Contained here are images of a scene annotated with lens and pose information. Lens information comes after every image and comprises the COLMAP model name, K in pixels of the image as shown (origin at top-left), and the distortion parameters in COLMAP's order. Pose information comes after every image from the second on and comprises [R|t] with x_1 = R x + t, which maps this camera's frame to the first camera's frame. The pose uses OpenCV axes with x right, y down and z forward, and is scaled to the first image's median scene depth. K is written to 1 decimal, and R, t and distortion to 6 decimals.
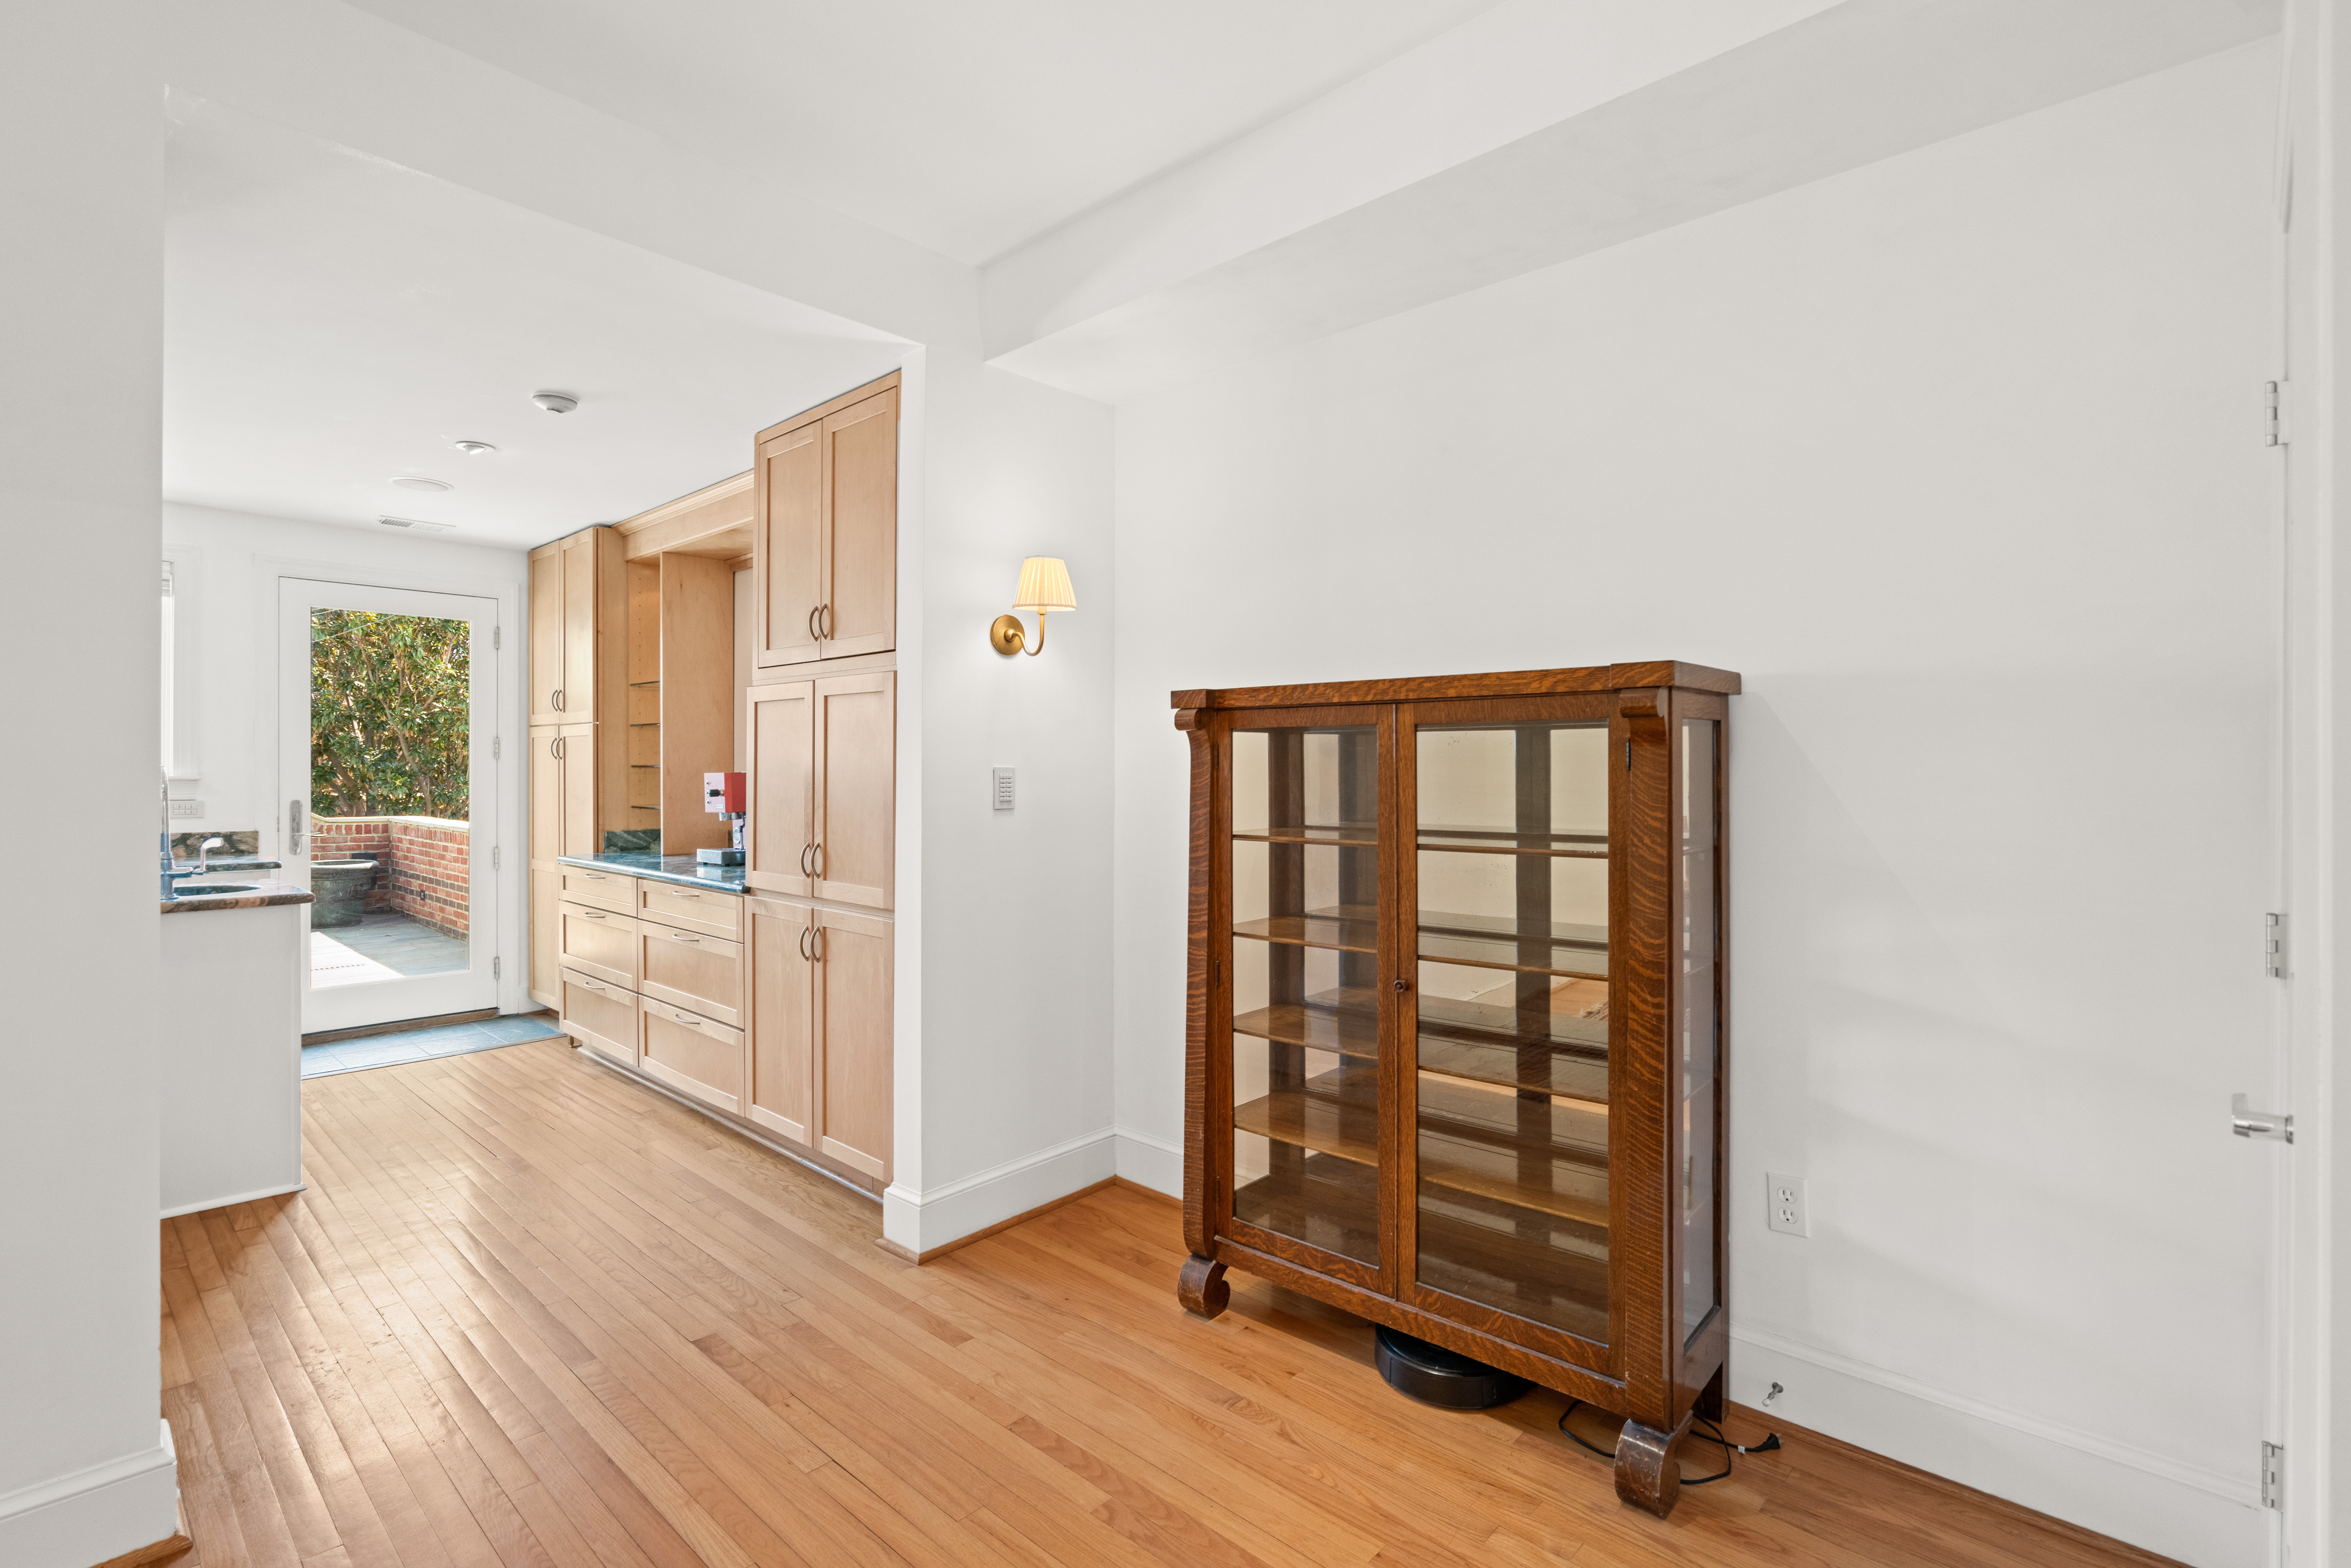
lens RADIAL K [[1077.0, 0, 1124.7], [0, 1077.0, 769.2], [0, 0, 1]] dist [-0.004575, 0.003058]
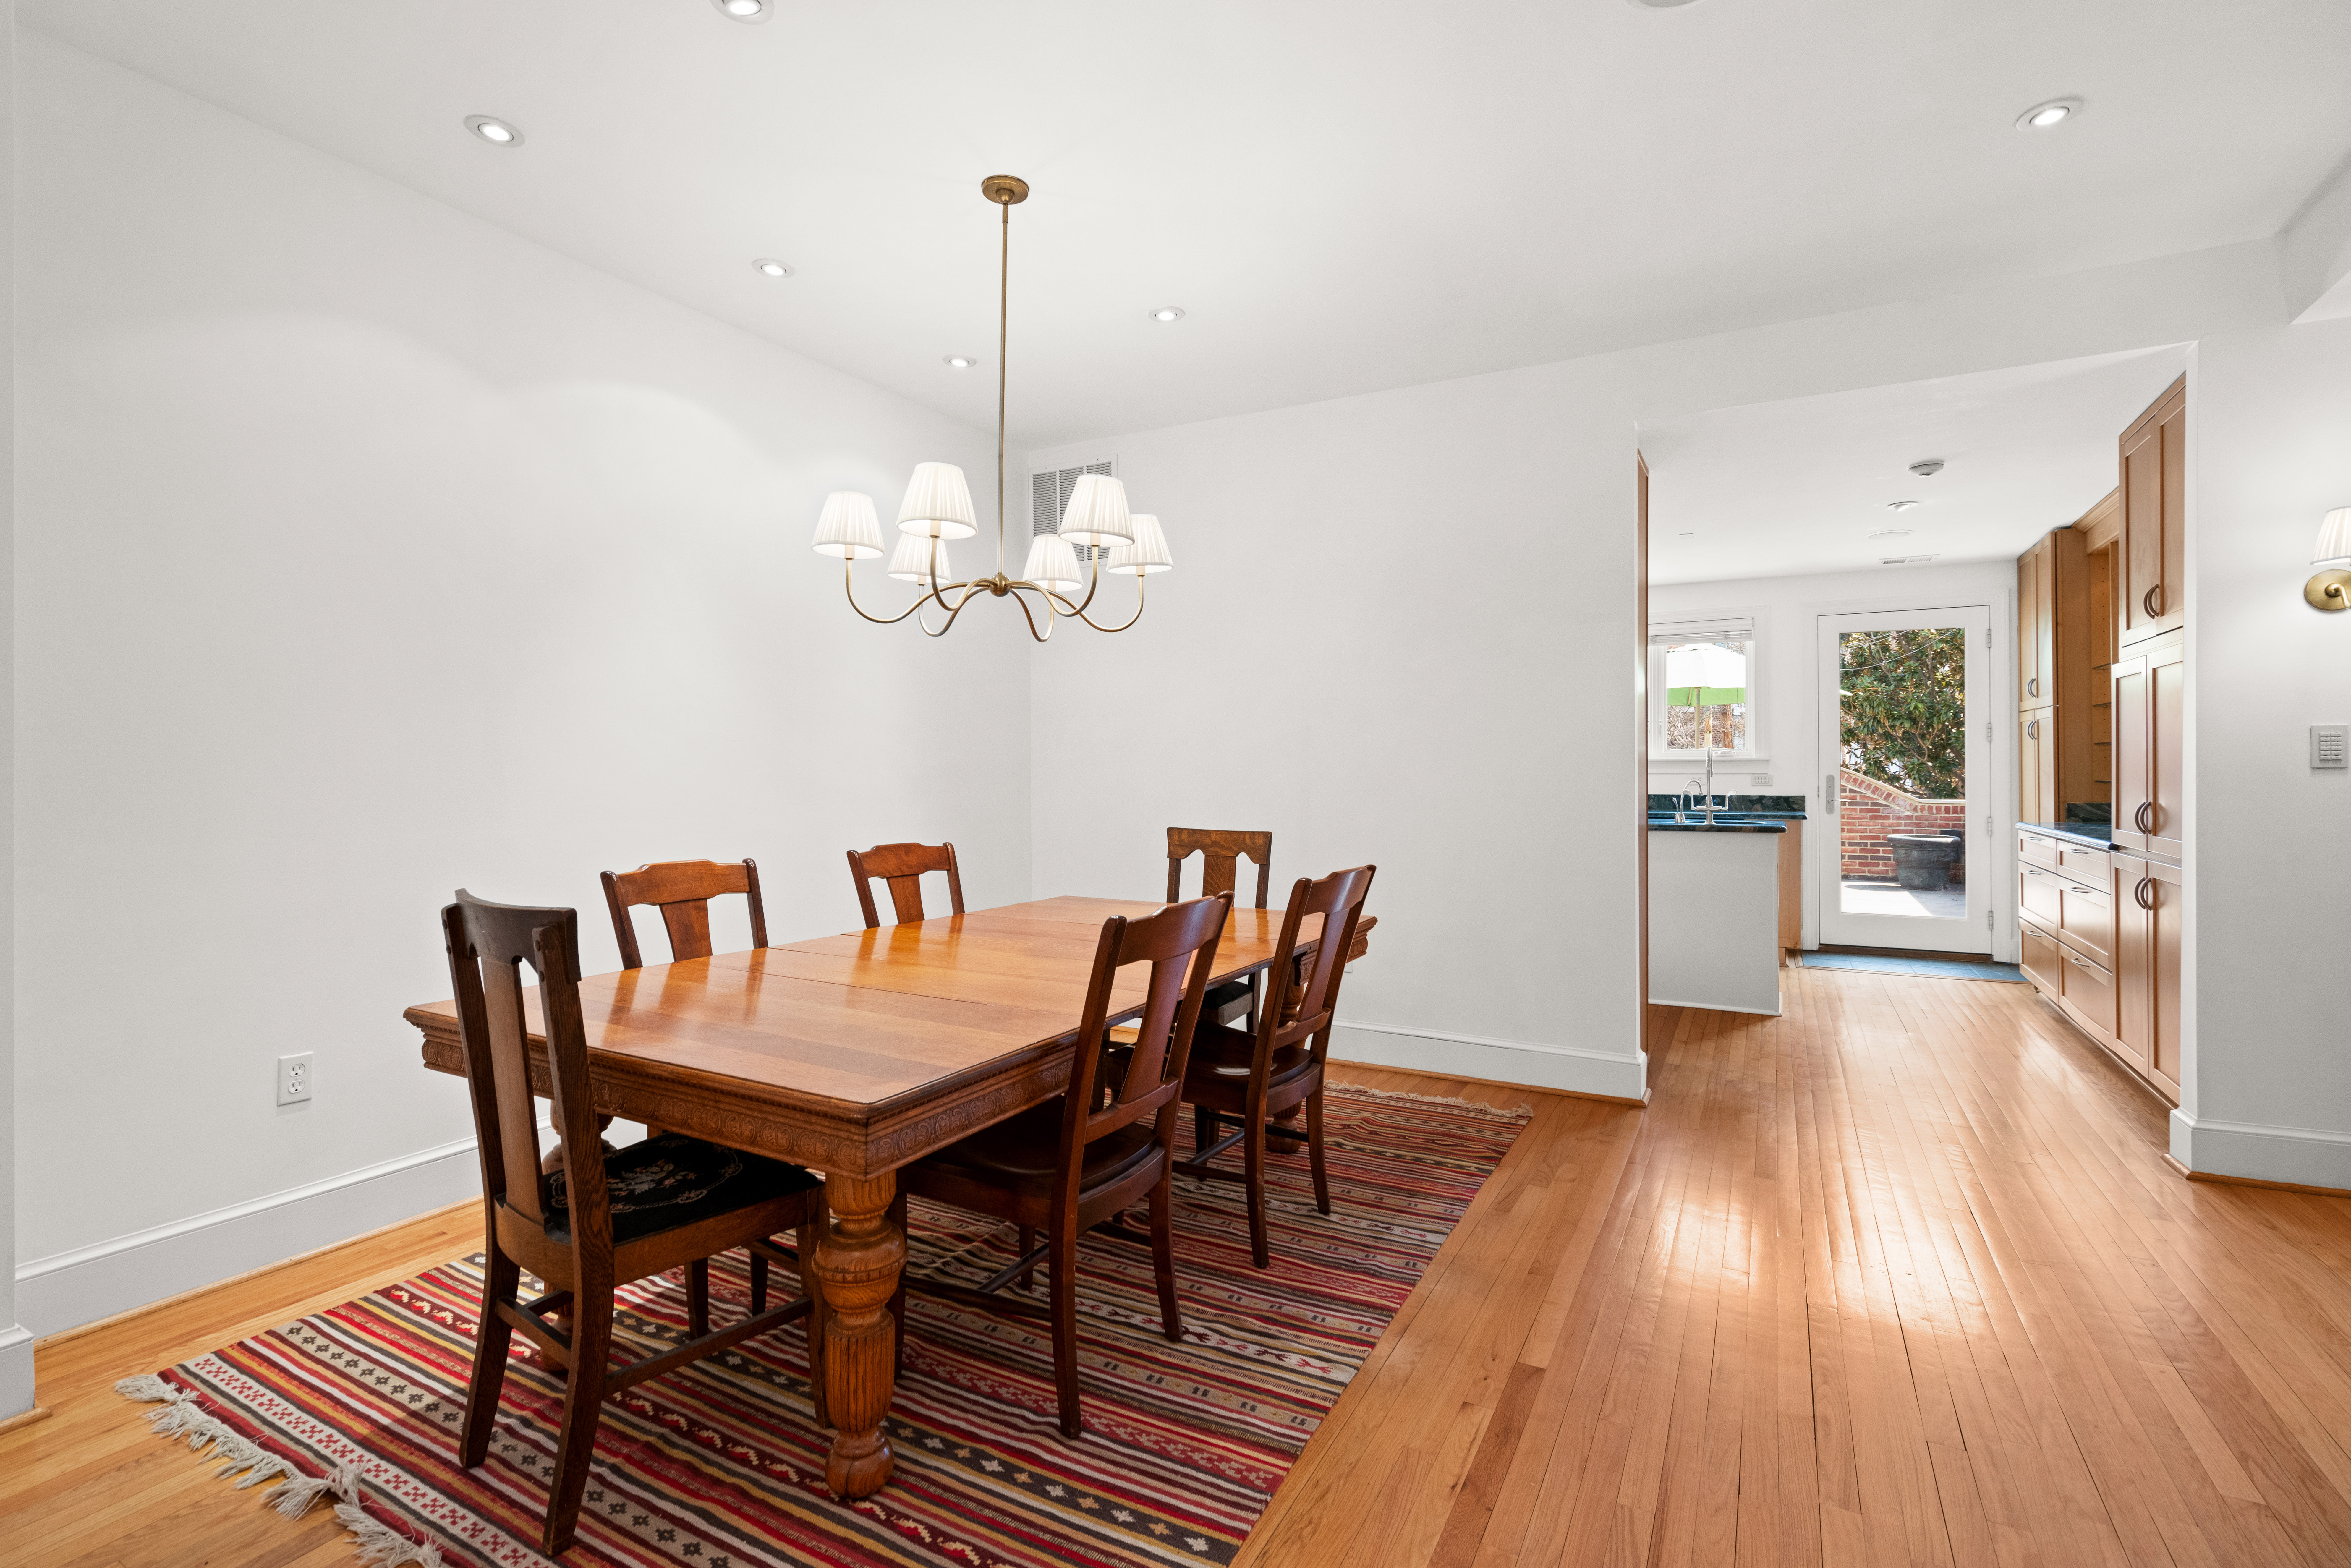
lens RADIAL K [[1077.0, 0, 1174.2], [0, 1077.0, 763.8], [0, 0, 1]] dist [-0.004575, 0.003058]
pose [[0.244373, -0.010187, -0.969628, 0.394237], [0.003582, 0.999947, -0.009603, 0.026450], [0.969675, -0.001127, 0.244396, -0.172783]]
